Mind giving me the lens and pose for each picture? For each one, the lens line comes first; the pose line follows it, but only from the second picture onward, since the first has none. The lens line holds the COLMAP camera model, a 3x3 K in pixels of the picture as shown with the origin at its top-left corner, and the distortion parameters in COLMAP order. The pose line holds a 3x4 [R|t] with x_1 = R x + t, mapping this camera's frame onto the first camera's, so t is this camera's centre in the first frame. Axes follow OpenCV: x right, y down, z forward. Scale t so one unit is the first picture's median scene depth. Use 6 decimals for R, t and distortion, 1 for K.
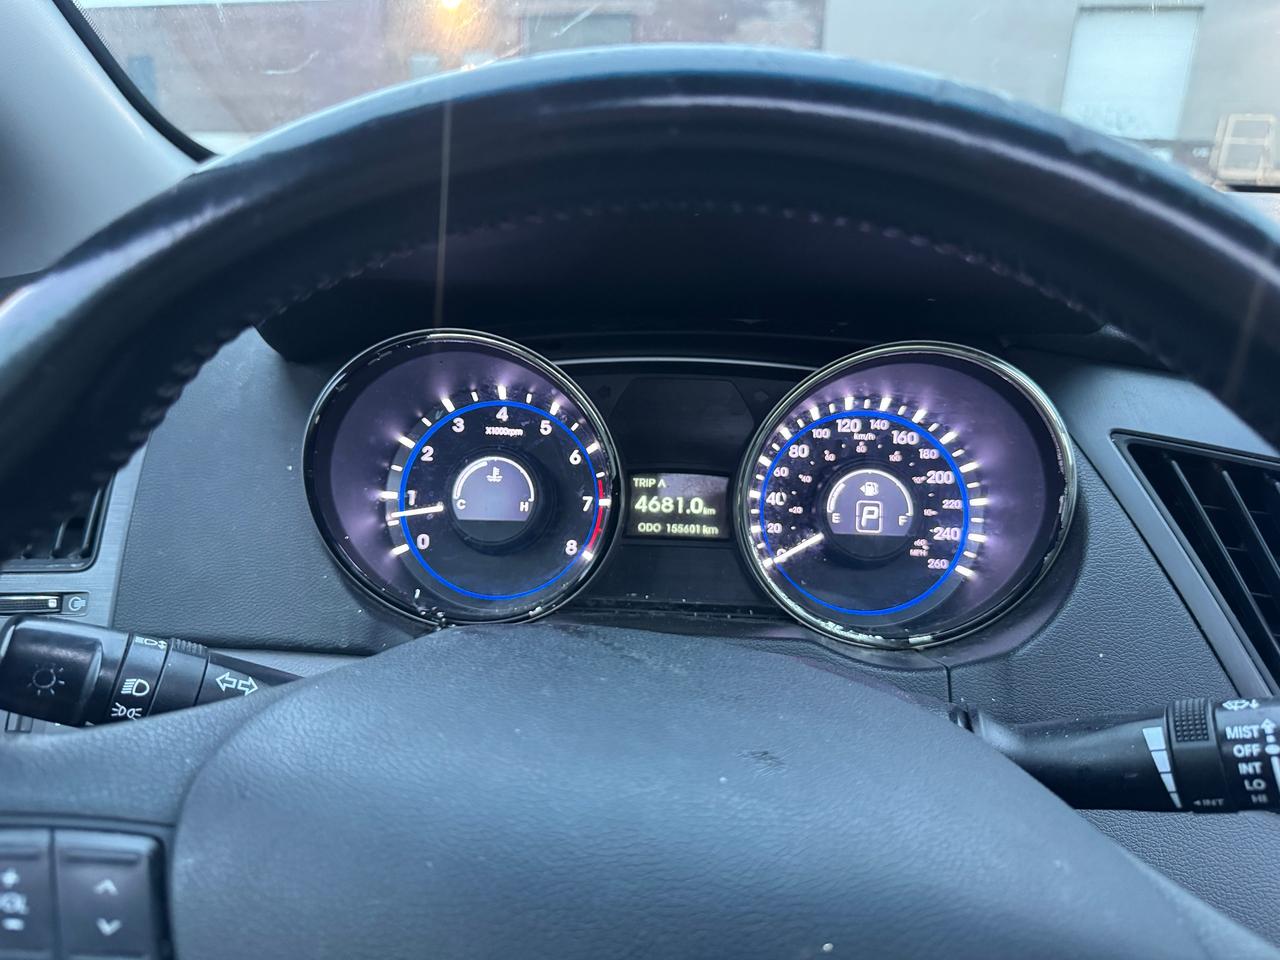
lens RADIAL K [[906.2, 0, 641.2], [0, 906.2, 480.6], [0, 0, 1]] dist [0.035817, -0.042610]
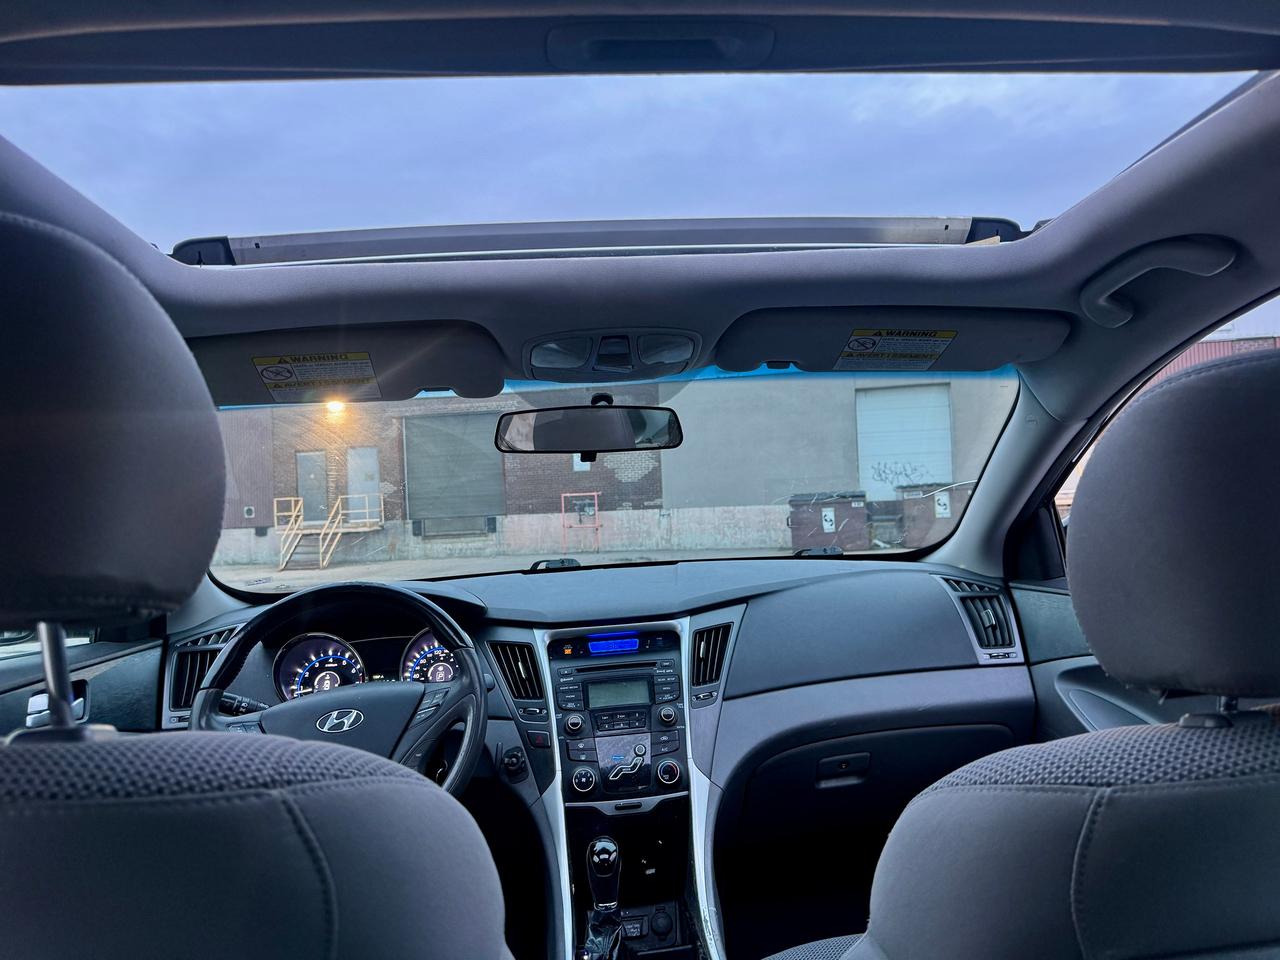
lens RADIAL K [[906.2, 0, 636.3], [0, 906.2, 480.8], [0, 0, 1]] dist [0.035817, -0.042610]
pose [[0.987253, -0.079191, 0.138057, 0.546019], [0.125060, 0.922511, -0.365147, 0.681852], [-0.098443, 0.377758, 0.920656, -2.433904]]
